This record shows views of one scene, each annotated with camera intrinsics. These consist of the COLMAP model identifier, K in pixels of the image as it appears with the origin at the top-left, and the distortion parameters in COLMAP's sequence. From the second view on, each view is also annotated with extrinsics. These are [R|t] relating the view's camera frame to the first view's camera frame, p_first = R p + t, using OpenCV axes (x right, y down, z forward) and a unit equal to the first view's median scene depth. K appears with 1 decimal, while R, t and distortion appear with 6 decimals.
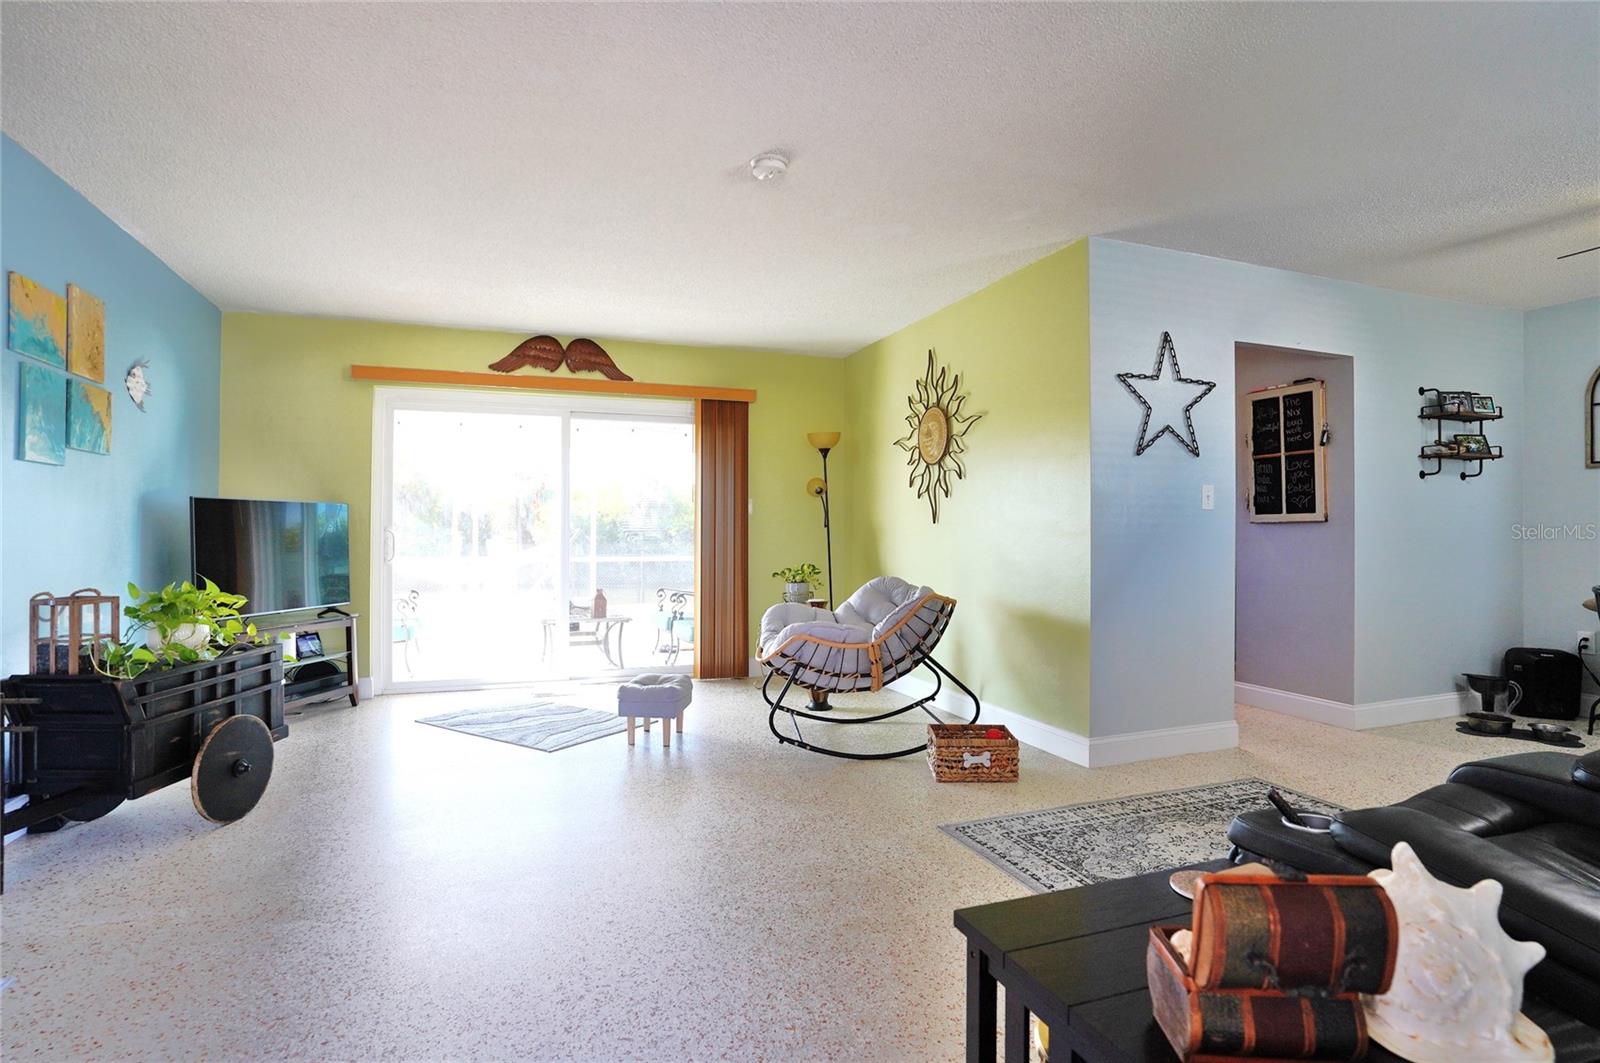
lens RADIAL K [[826.8, 0, 793.9], [0, 826.8, 524.9], [0, 0, 1]] dist [-0.045772, 0.017794]
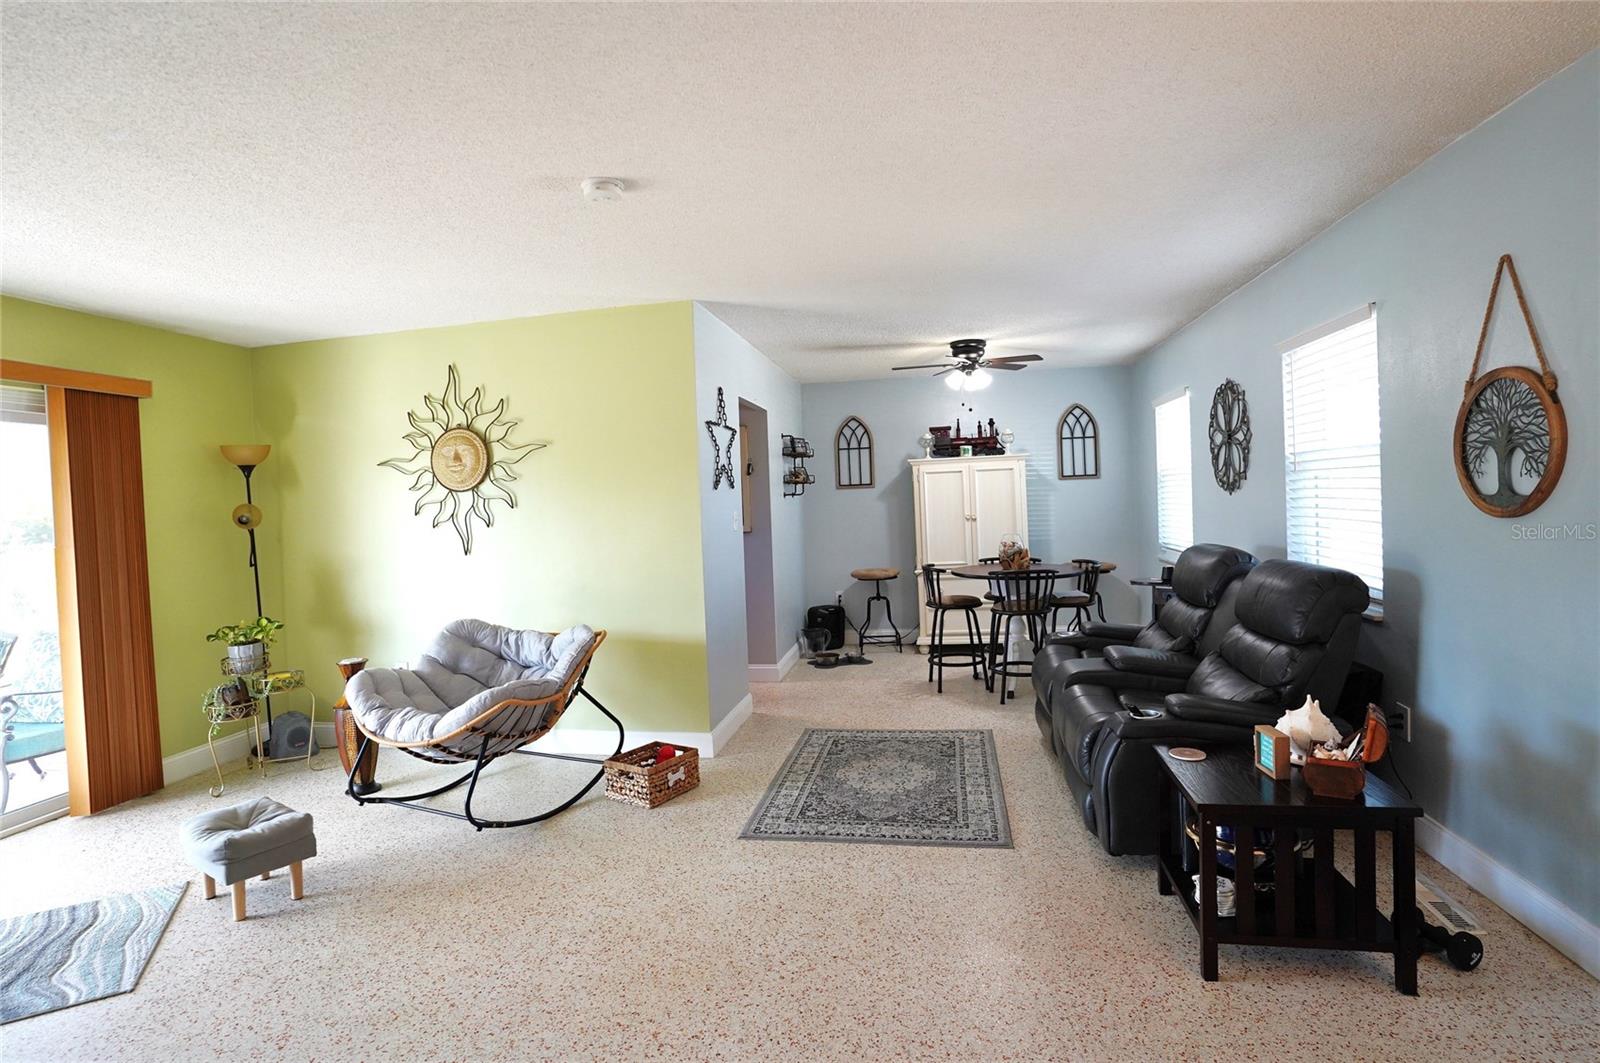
lens RADIAL K [[826.8, 0, 800.7], [0, 826.8, 519.4], [0, 0, 1]] dist [-0.045772, 0.017794]
pose [[0.516482, -0.041225, 0.855305, -0.452394], [0.037033, 0.998981, 0.025788, -0.055339], [-0.855497, 0.018356, 0.517482, 0.219905]]
